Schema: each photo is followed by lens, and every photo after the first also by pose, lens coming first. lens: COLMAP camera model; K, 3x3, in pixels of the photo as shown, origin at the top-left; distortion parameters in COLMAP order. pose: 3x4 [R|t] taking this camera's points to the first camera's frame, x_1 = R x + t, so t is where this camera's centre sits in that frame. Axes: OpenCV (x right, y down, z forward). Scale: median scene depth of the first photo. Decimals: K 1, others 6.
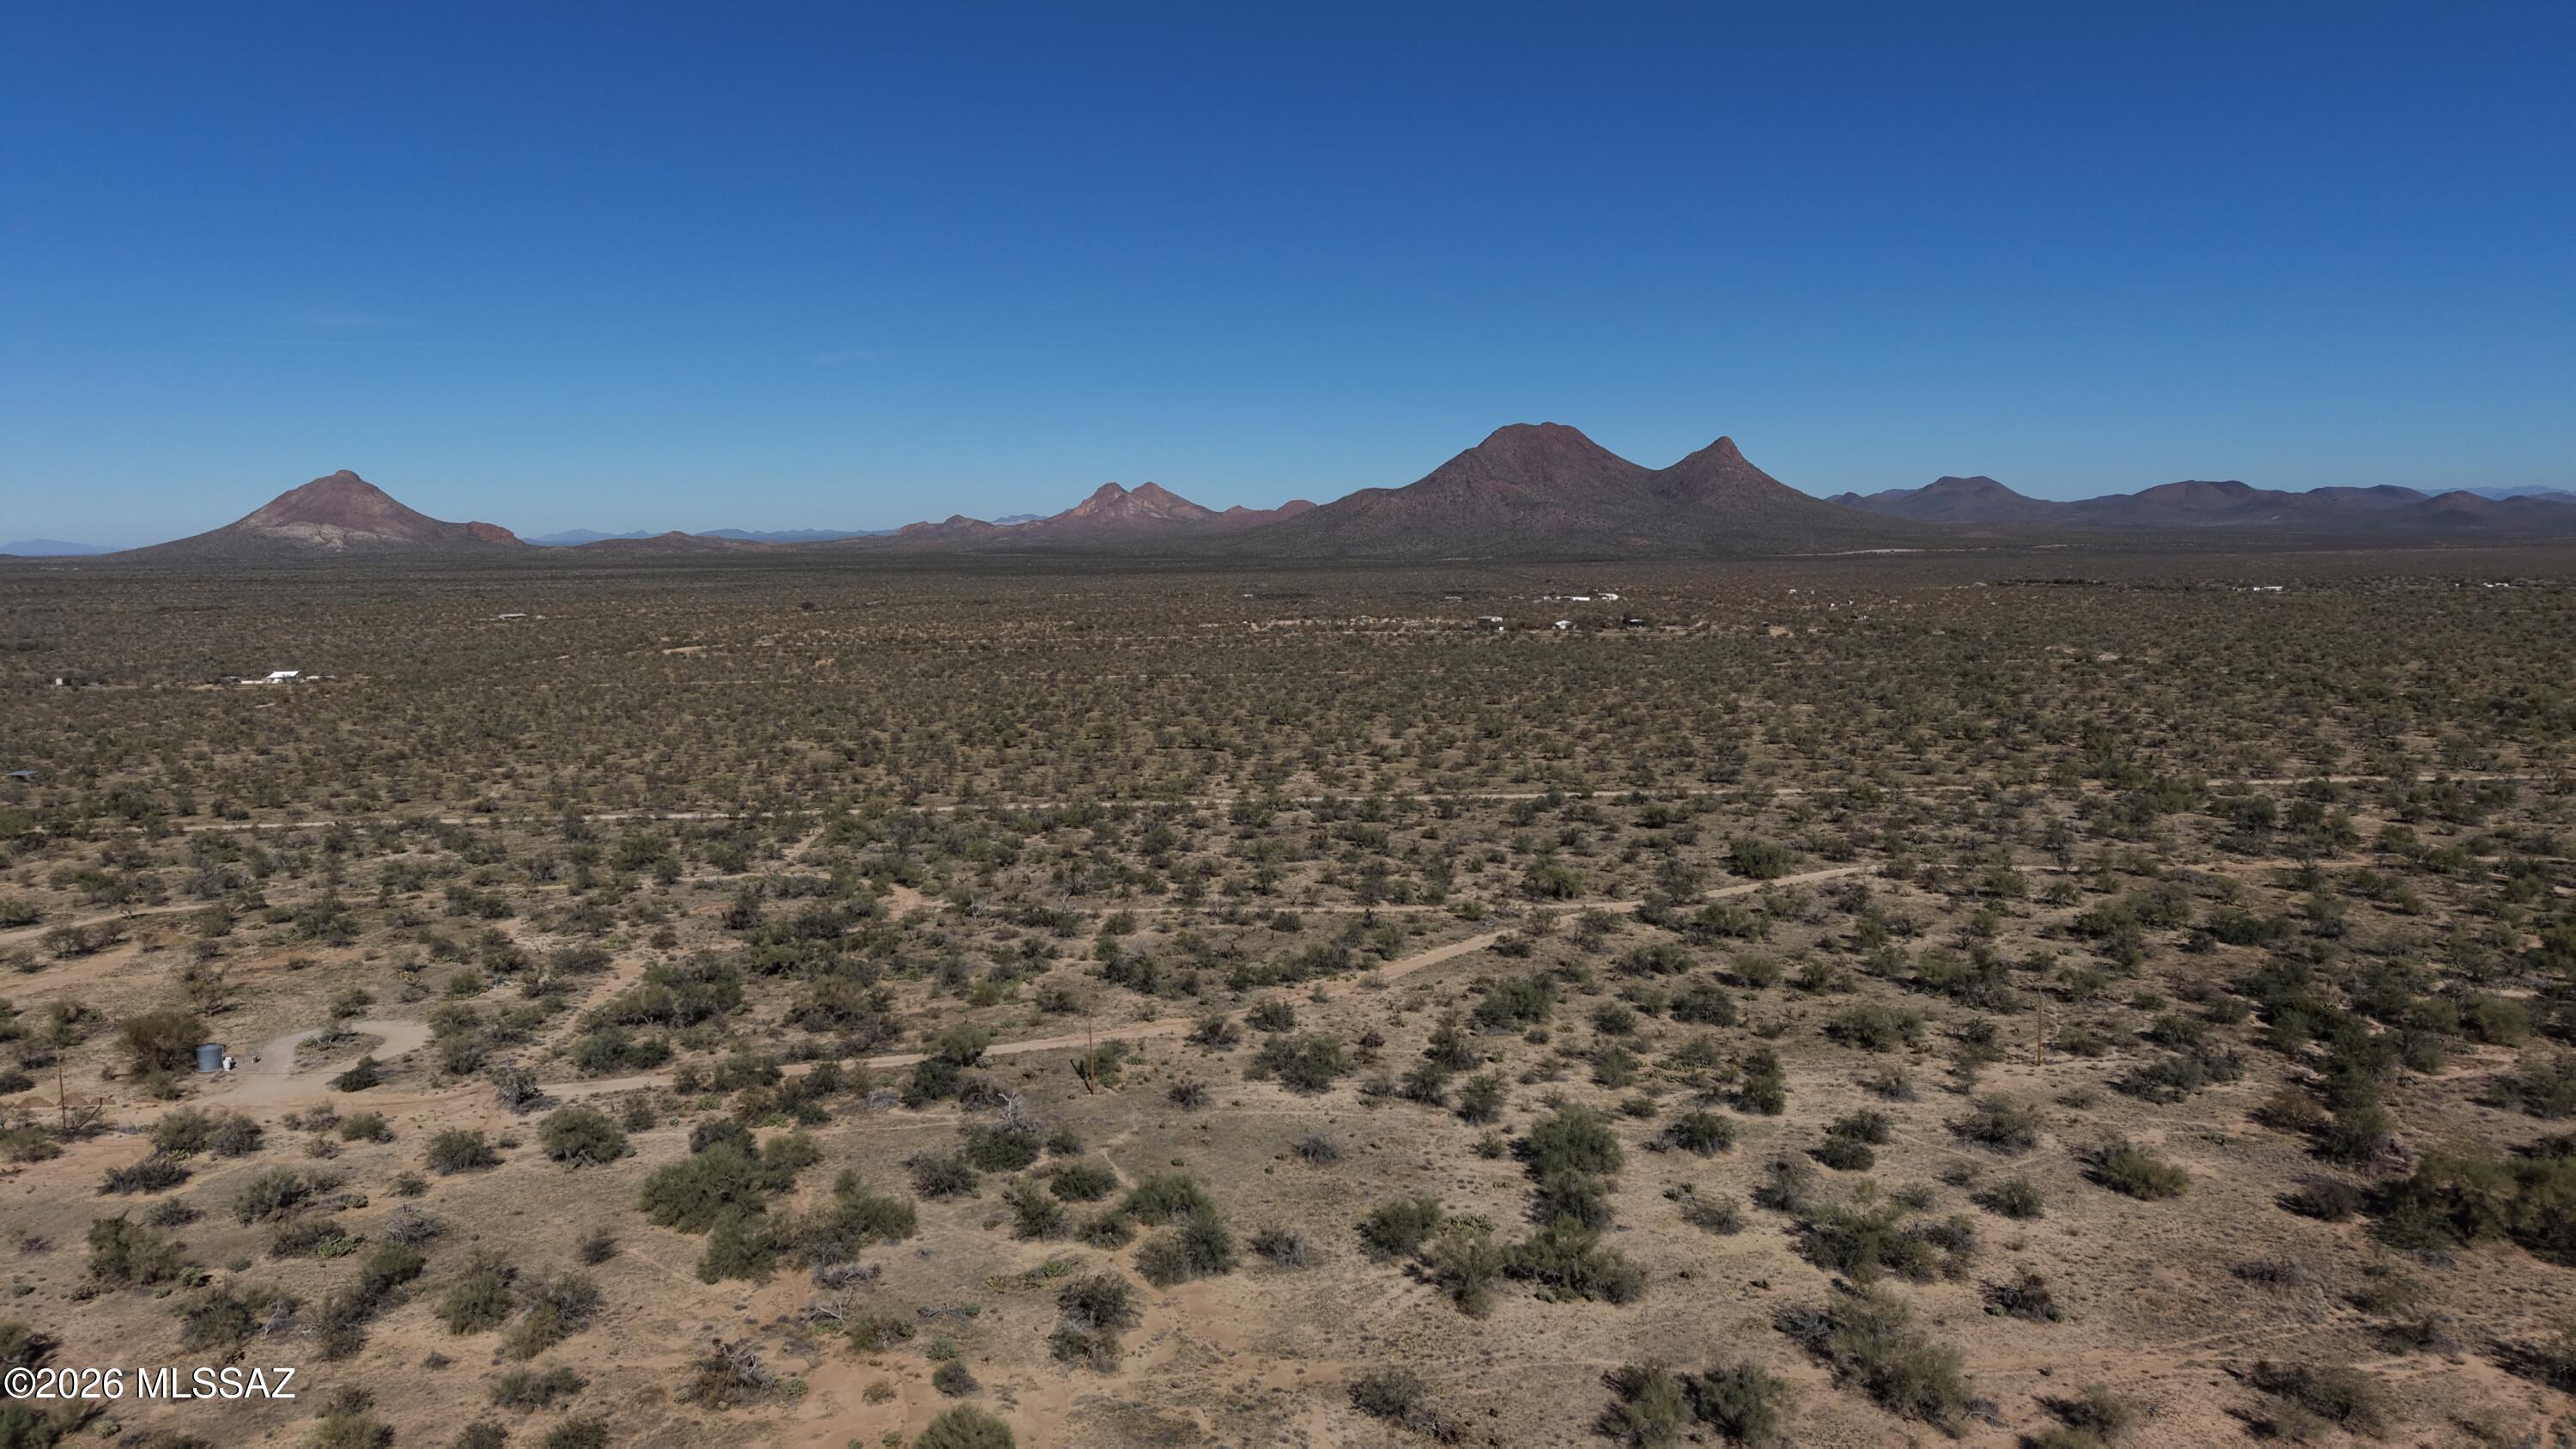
lens RADIAL K [[1742.8, 0, 1303.6], [0, 1742.8, 732.5], [0, 0, 1]] dist [0.043043, -0.051765]
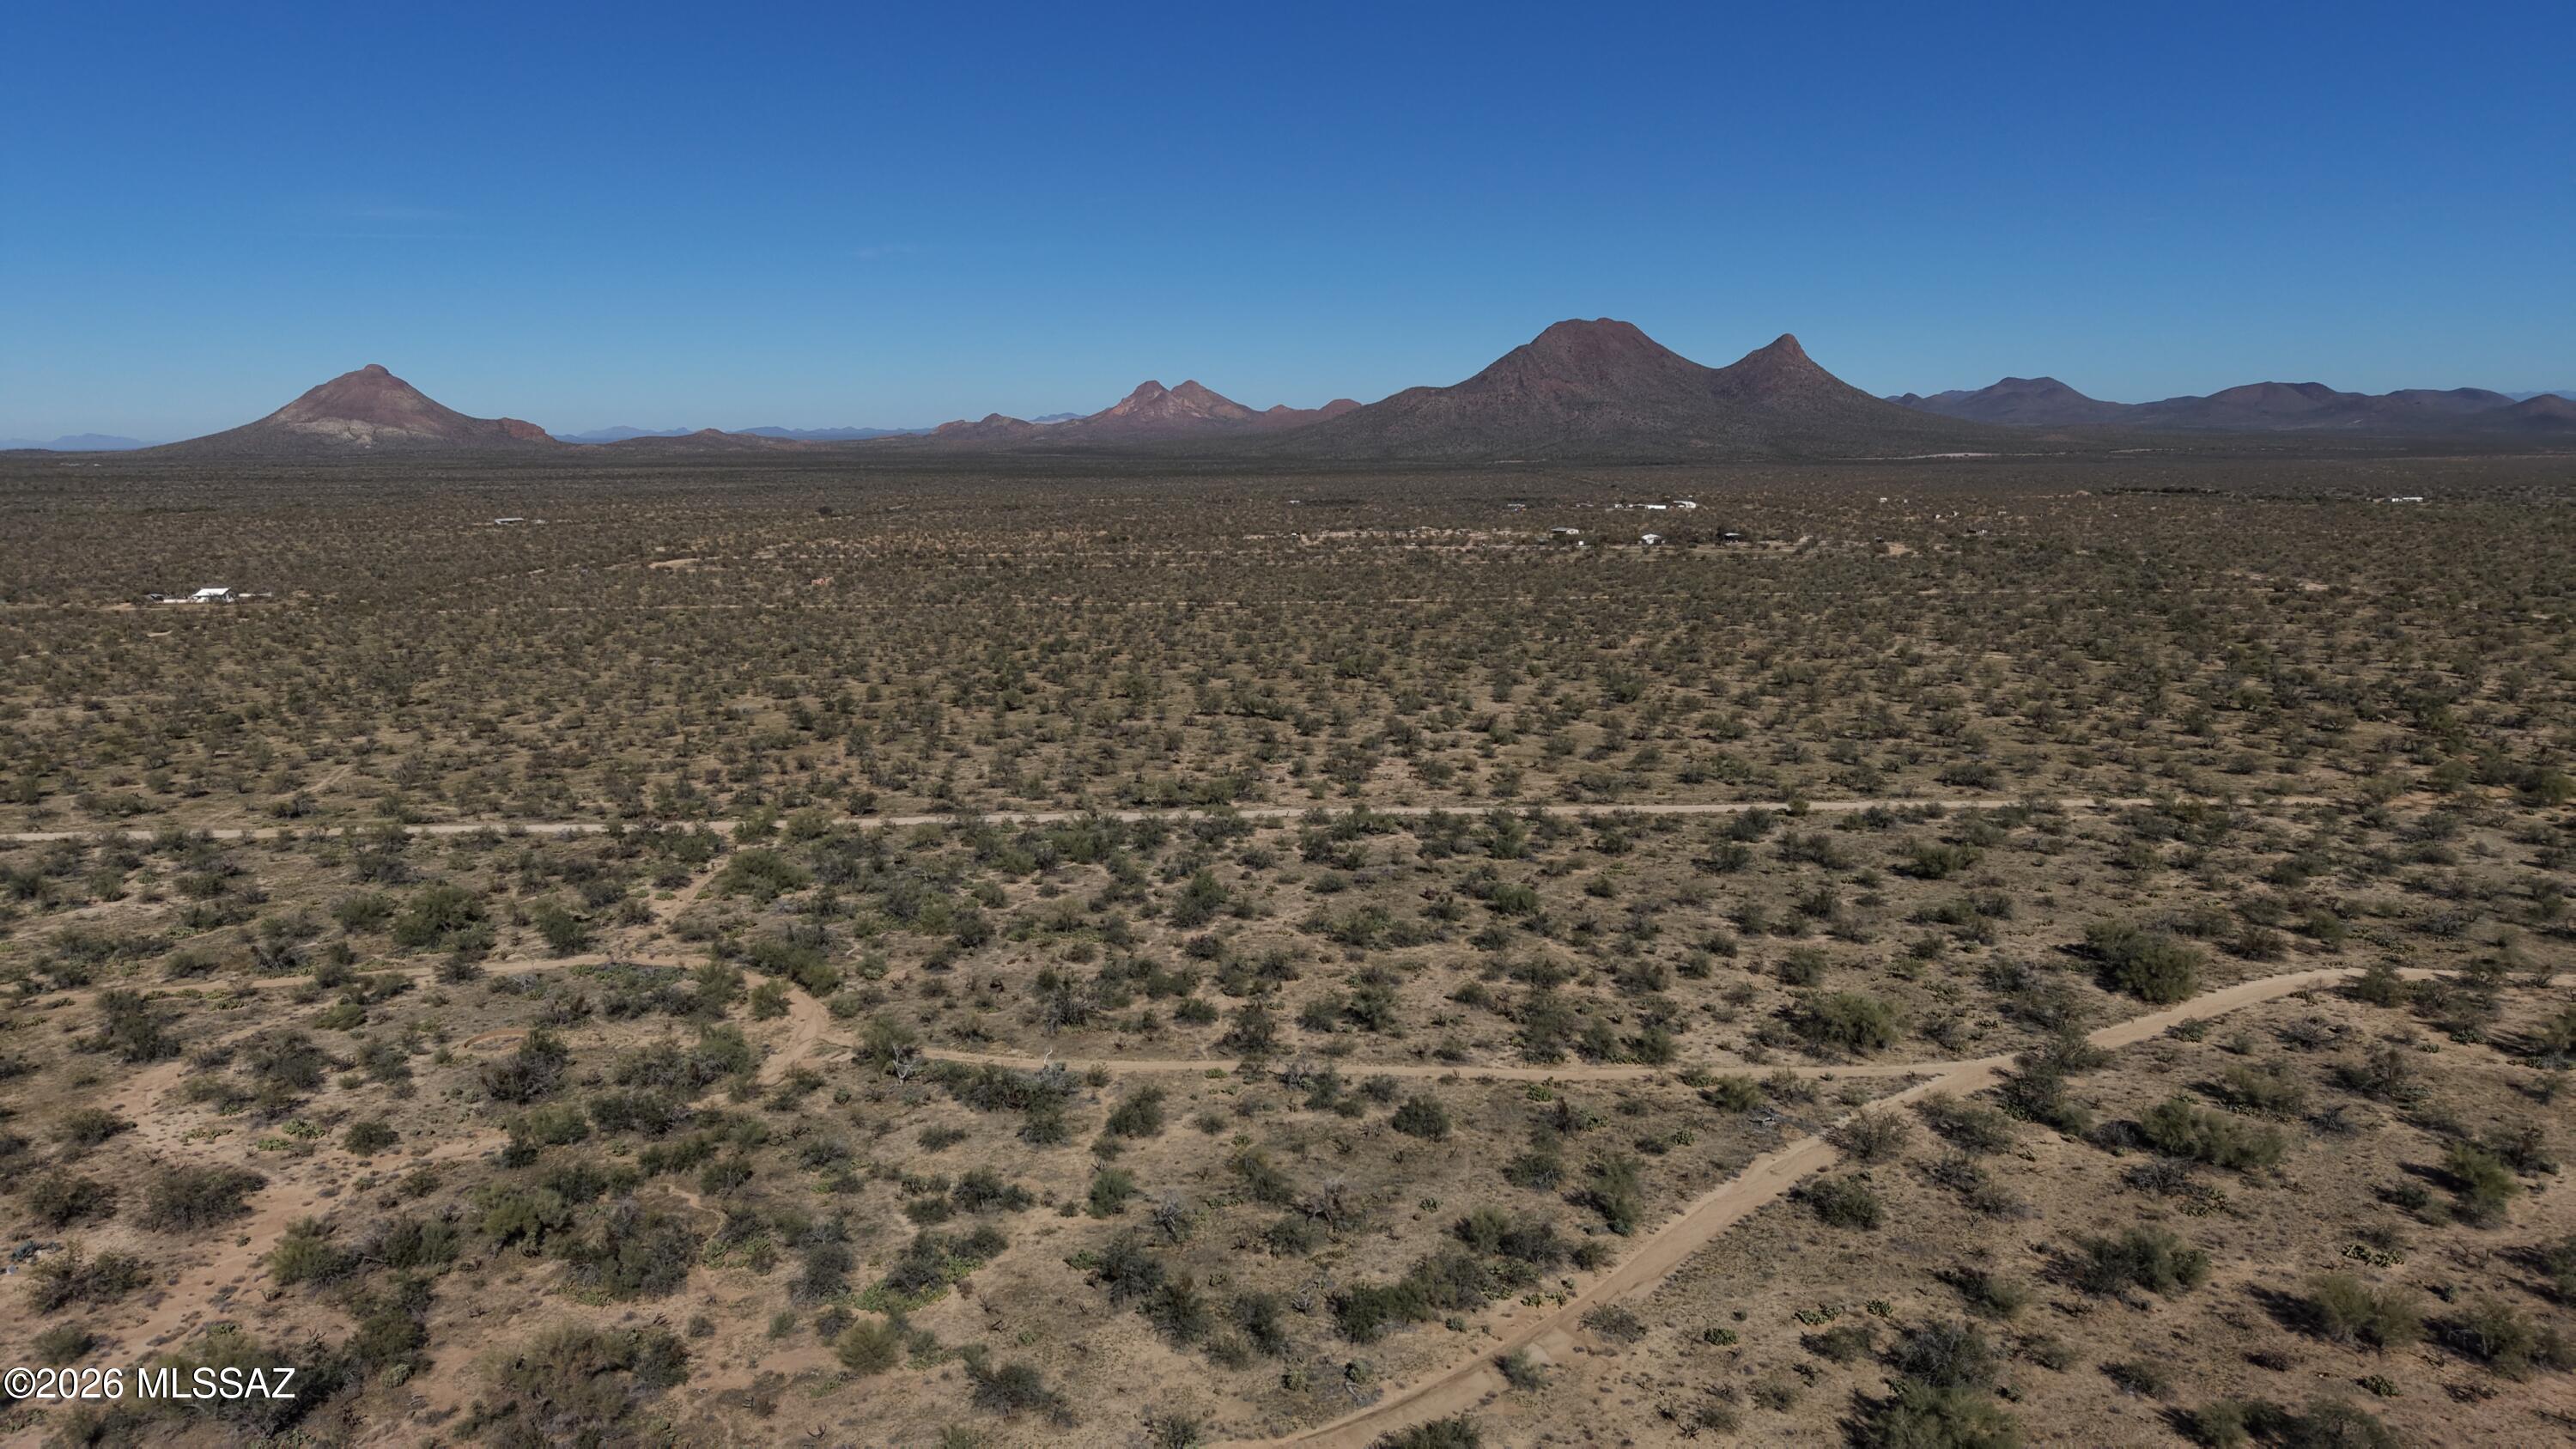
lens RADIAL K [[1742.8, 0, 1273.9], [0, 1742.8, 730.8], [0, 0, 1]] dist [0.043043, -0.051765]
pose [[0.999179, 0.011010, -0.038991, -0.009455], [-0.008848, 0.998436, 0.055206, -0.013142], [0.039537, -0.054816, 0.997713, 0.105497]]
